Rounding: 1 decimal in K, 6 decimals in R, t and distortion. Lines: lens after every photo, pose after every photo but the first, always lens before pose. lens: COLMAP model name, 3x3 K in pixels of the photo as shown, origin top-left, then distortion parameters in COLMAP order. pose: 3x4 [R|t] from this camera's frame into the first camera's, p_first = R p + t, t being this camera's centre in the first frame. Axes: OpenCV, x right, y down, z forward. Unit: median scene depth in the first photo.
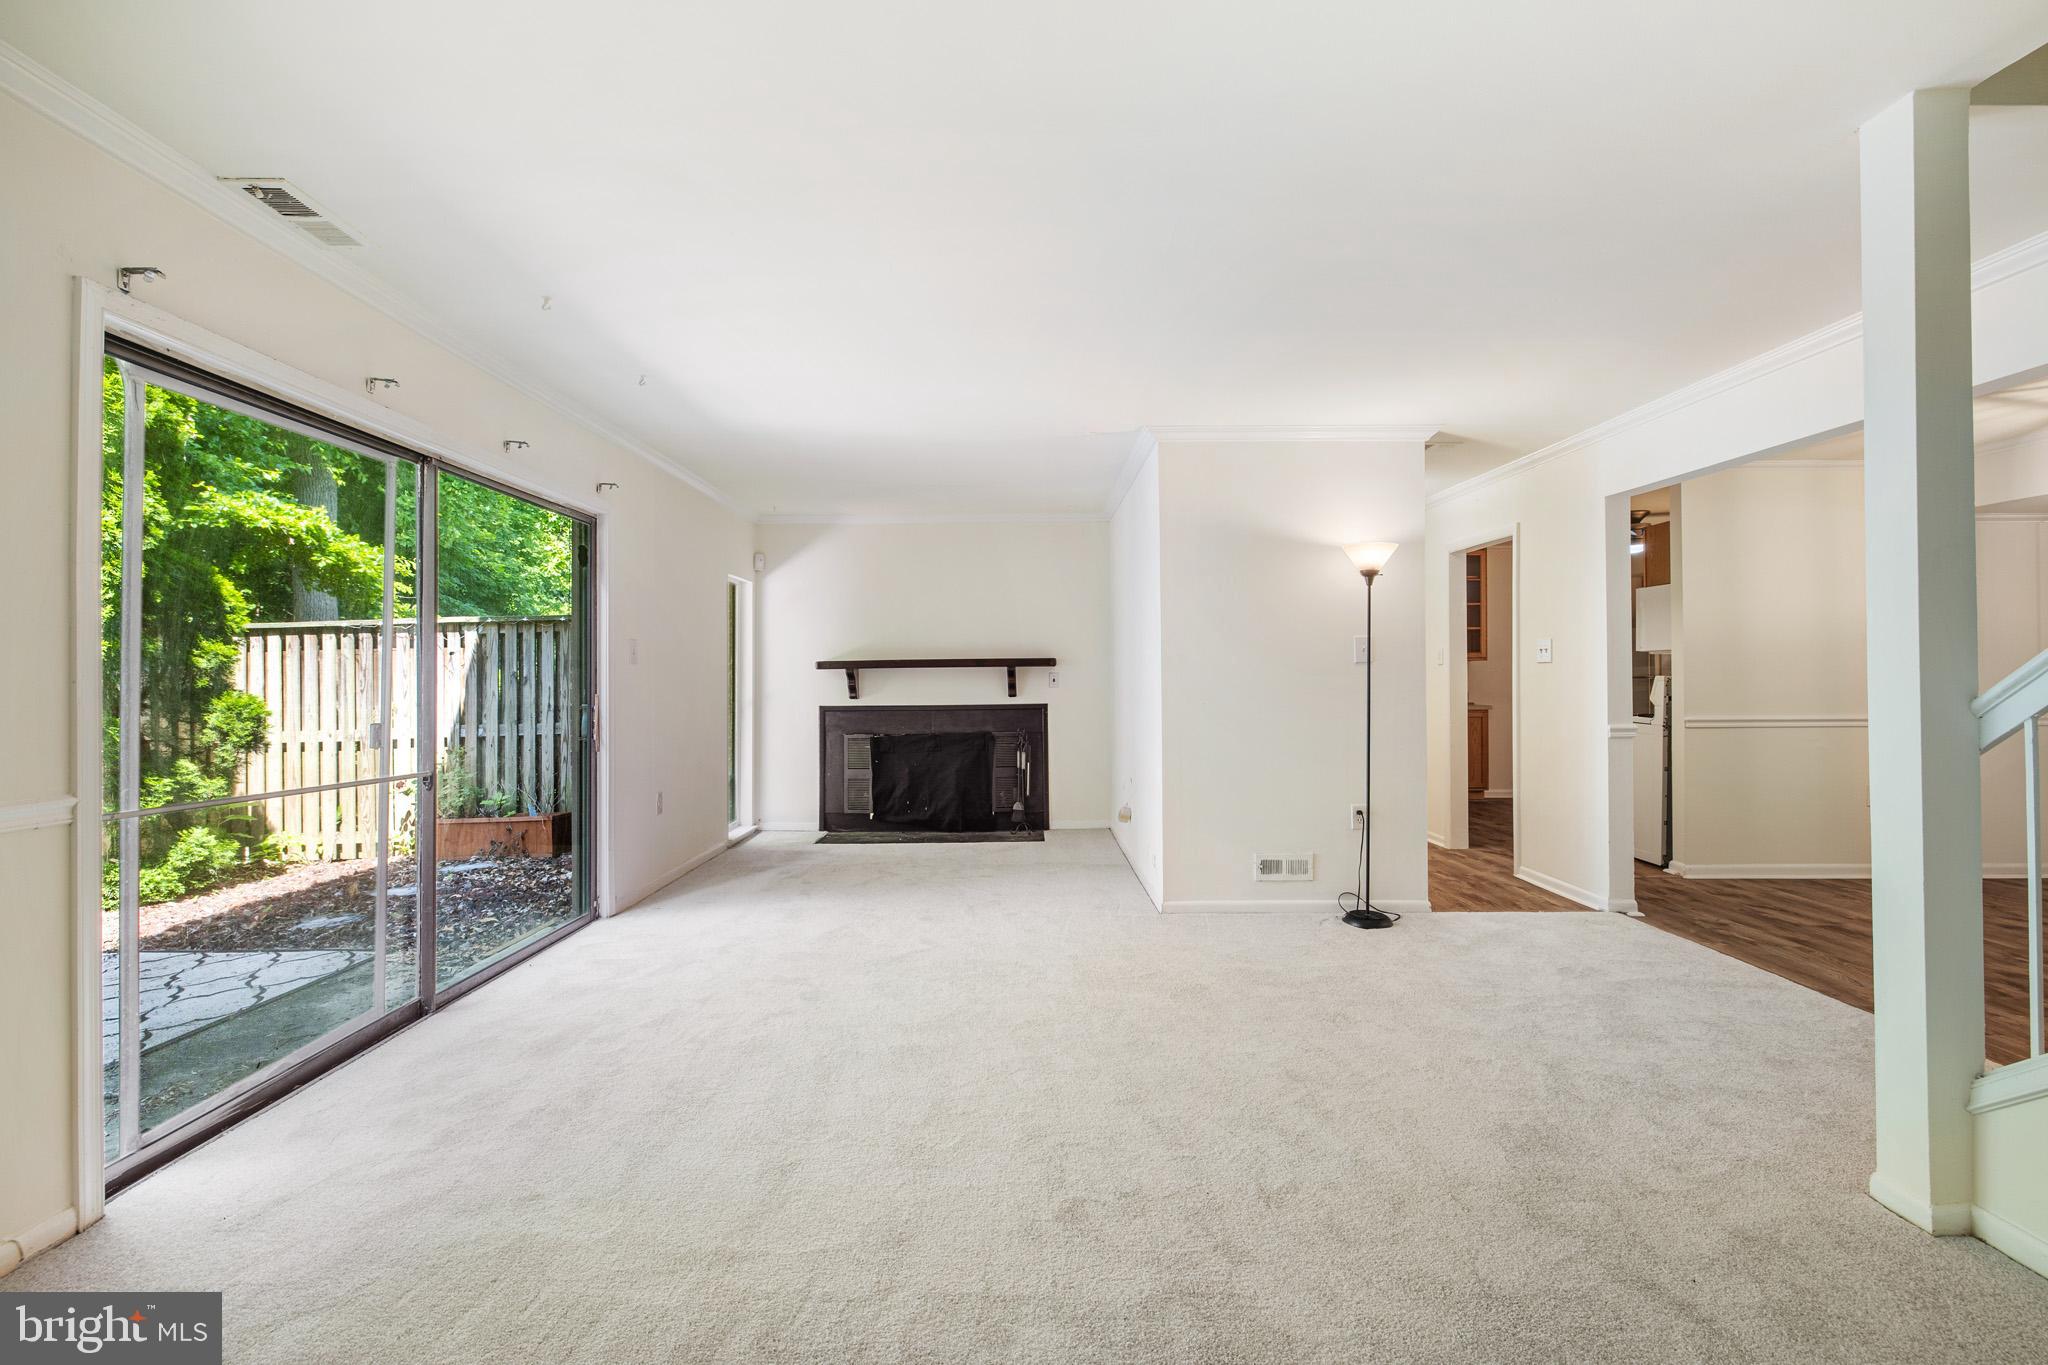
lens RADIAL K [[856.6, 0, 1029.5], [0, 856.6, 674.1], [0, 0, 1]] dist [-0.003191, 0.000060]
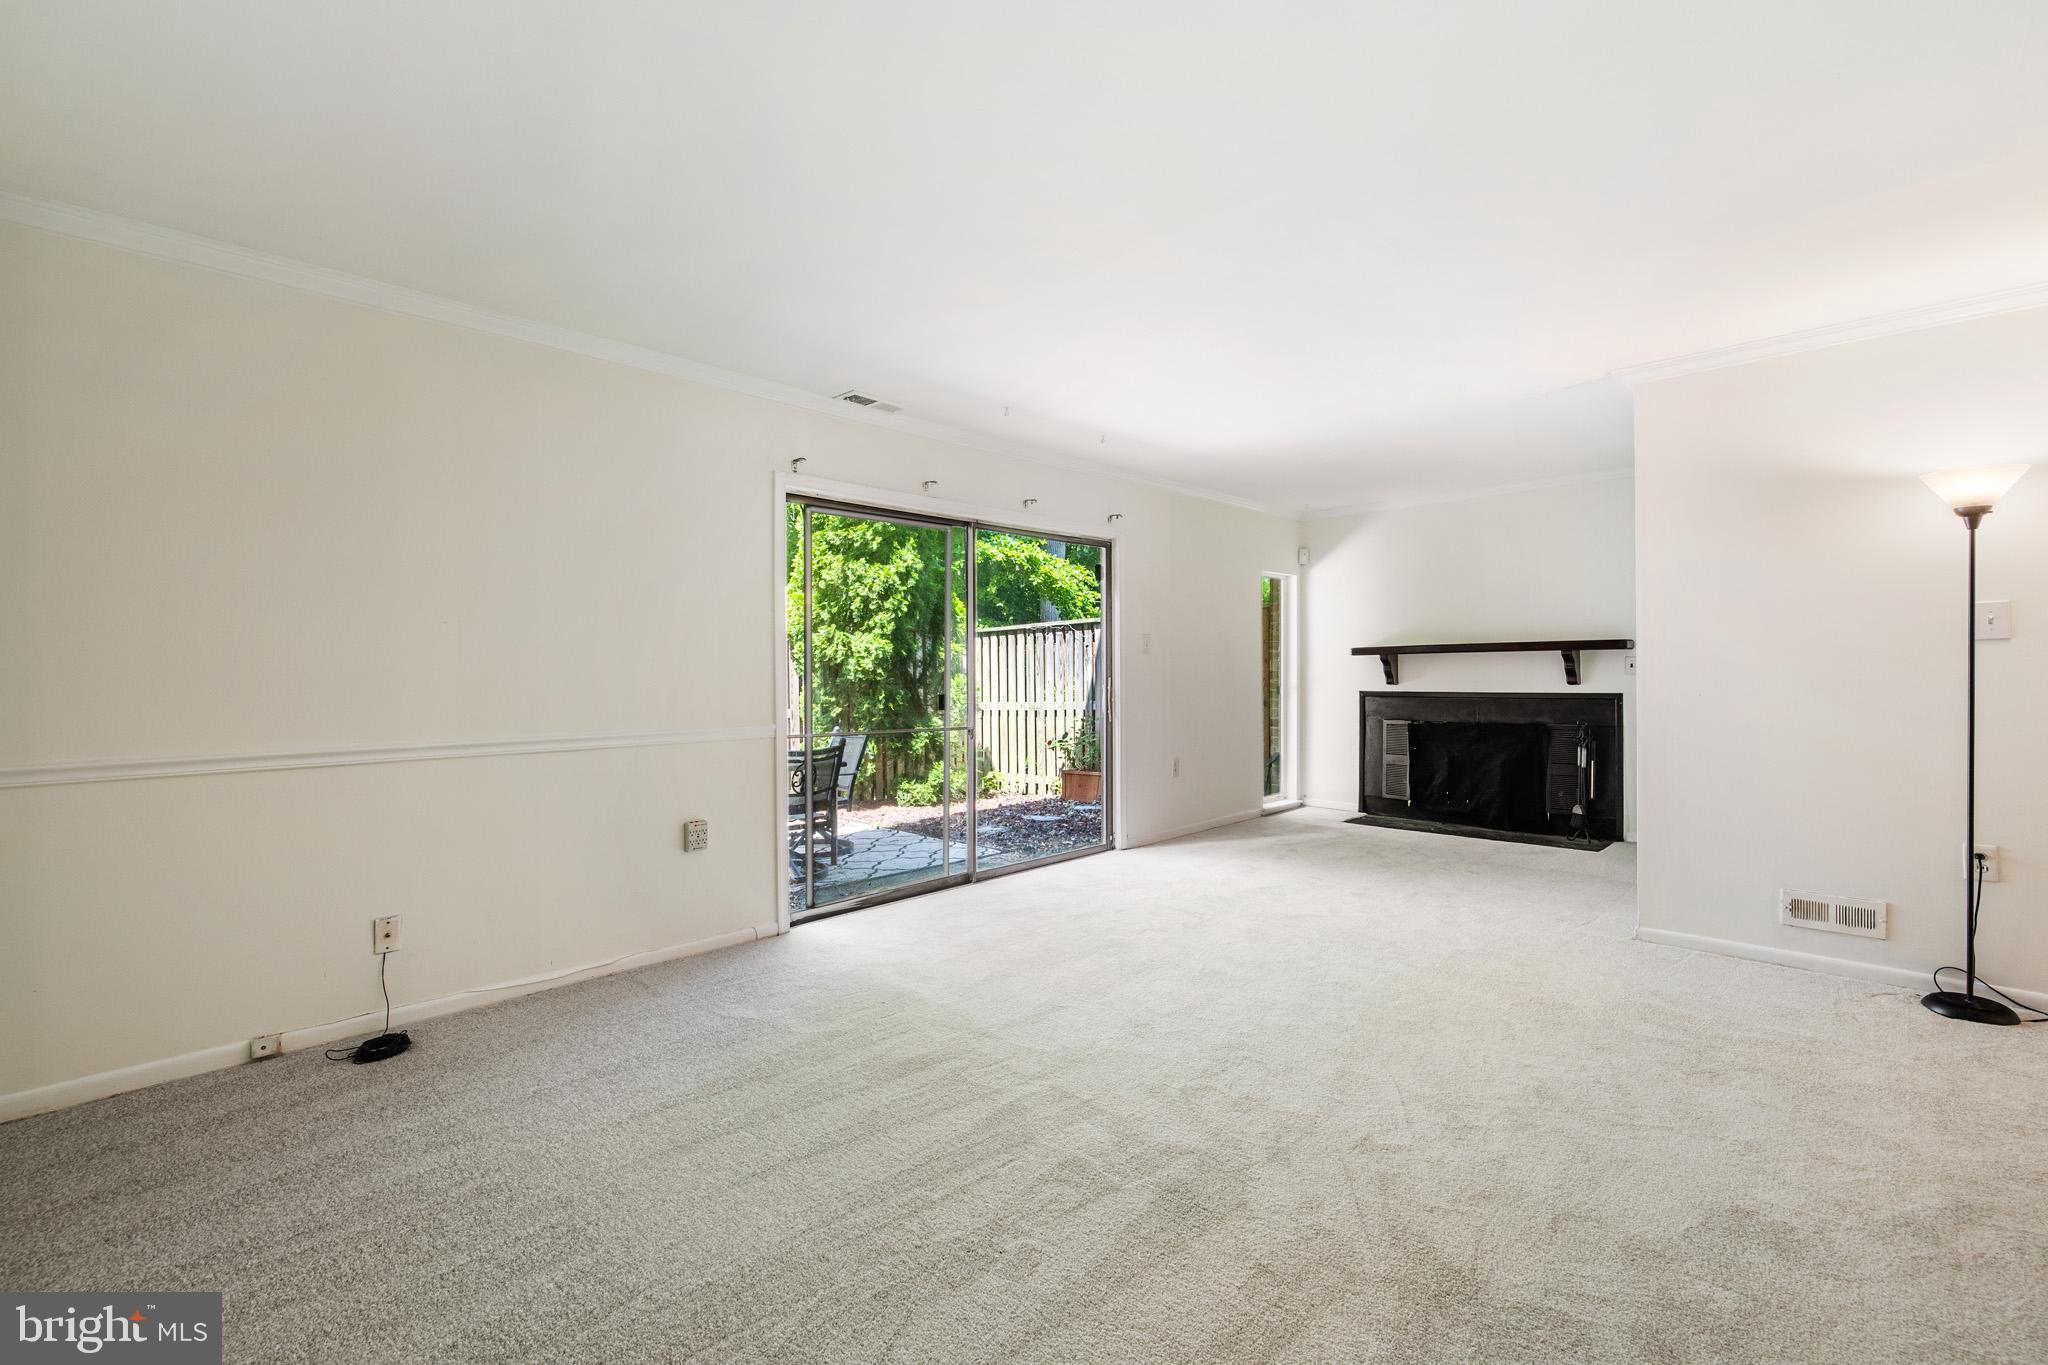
lens RADIAL K [[856.6, 0, 1029.5], [0, 856.6, 674.1], [0, 0, 1]] dist [-0.003191, 0.000060]
pose [[0.723459, 0.005079, -0.690349, 0.188439], [0.007058, 0.999866, 0.014753, -0.001080], [0.690332, -0.015546, 0.723326, -0.017835]]
